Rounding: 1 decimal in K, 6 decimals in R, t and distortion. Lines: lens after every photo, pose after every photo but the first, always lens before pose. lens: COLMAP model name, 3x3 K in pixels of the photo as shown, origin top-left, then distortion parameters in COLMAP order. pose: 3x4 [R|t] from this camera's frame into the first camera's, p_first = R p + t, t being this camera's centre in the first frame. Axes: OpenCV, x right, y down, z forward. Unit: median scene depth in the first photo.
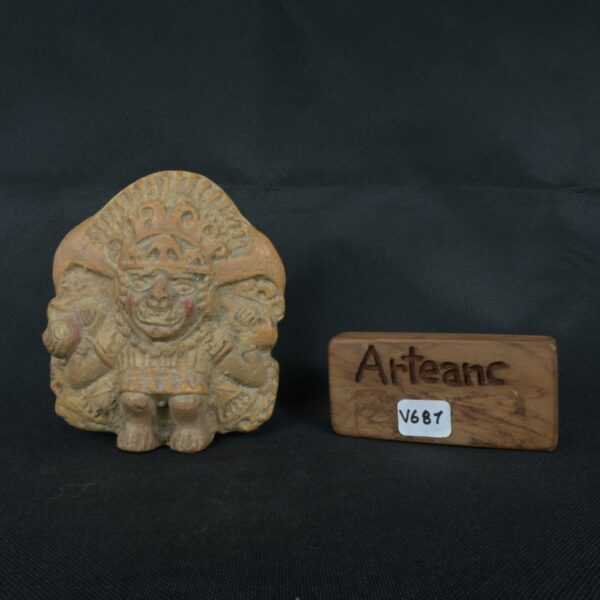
lens RADIAL K [[613.6, 0, 296.8], [0, 613.6, 296.8], [0, 0, 1]] dist [0.014824, 0.000000]
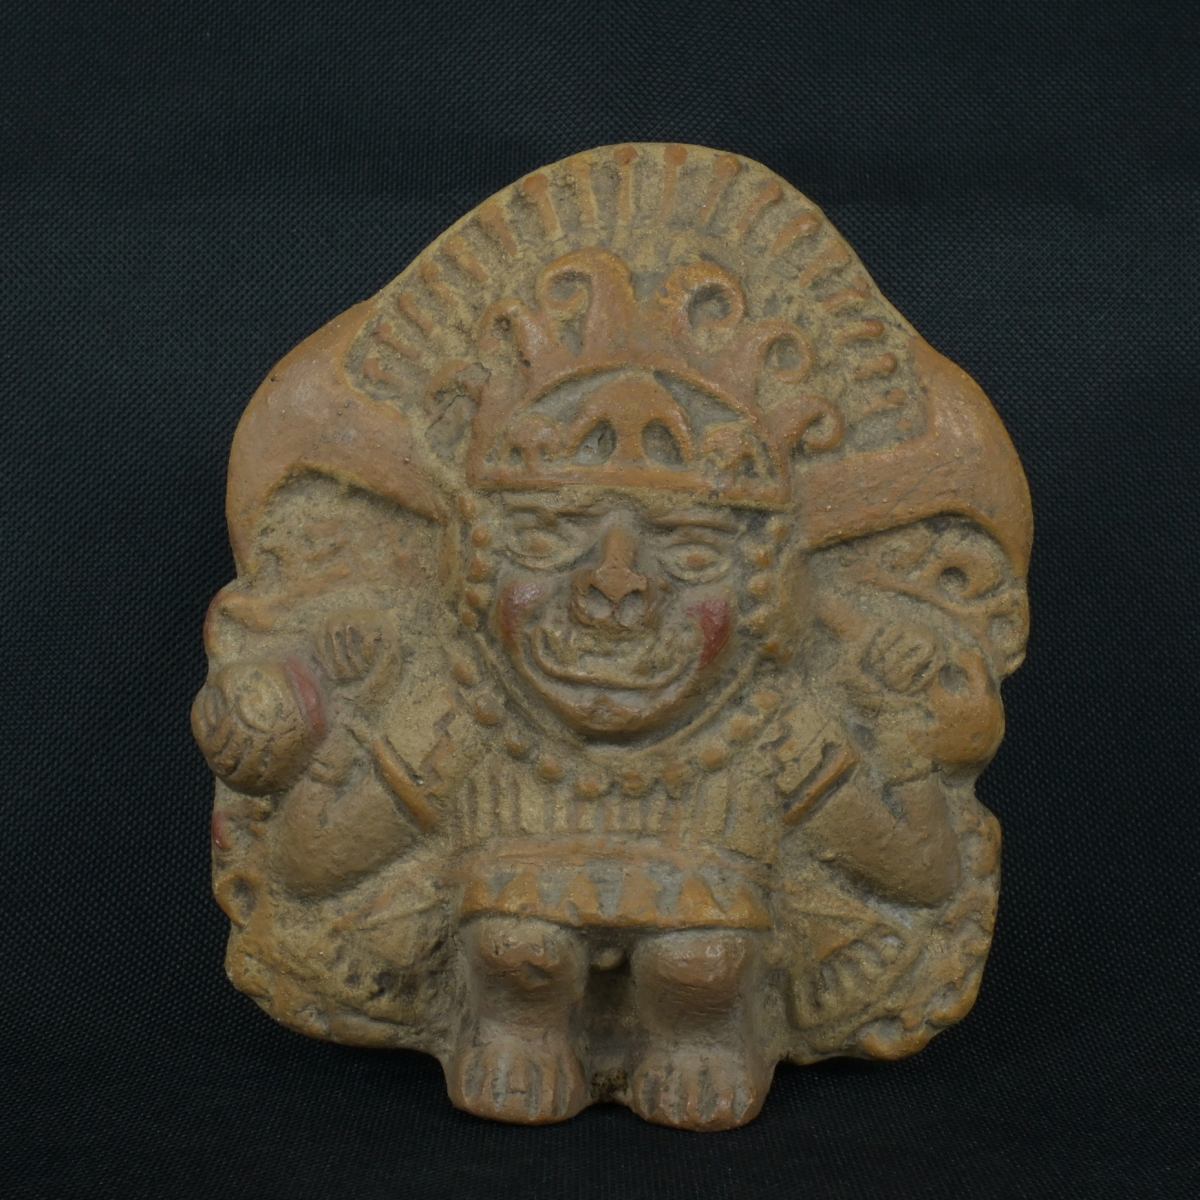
lens RADIAL K [[2226.8, 0, 600.0], [0, 2226.8, 592.5], [0, 0, 1]] dist [0.004414, 0.000000]
pose [[0.998112, 0.010697, -0.060478, -0.160352], [-0.008884, 0.999506, 0.030153, -0.028352], [0.060771, -0.029559, 0.997714, -0.034428]]
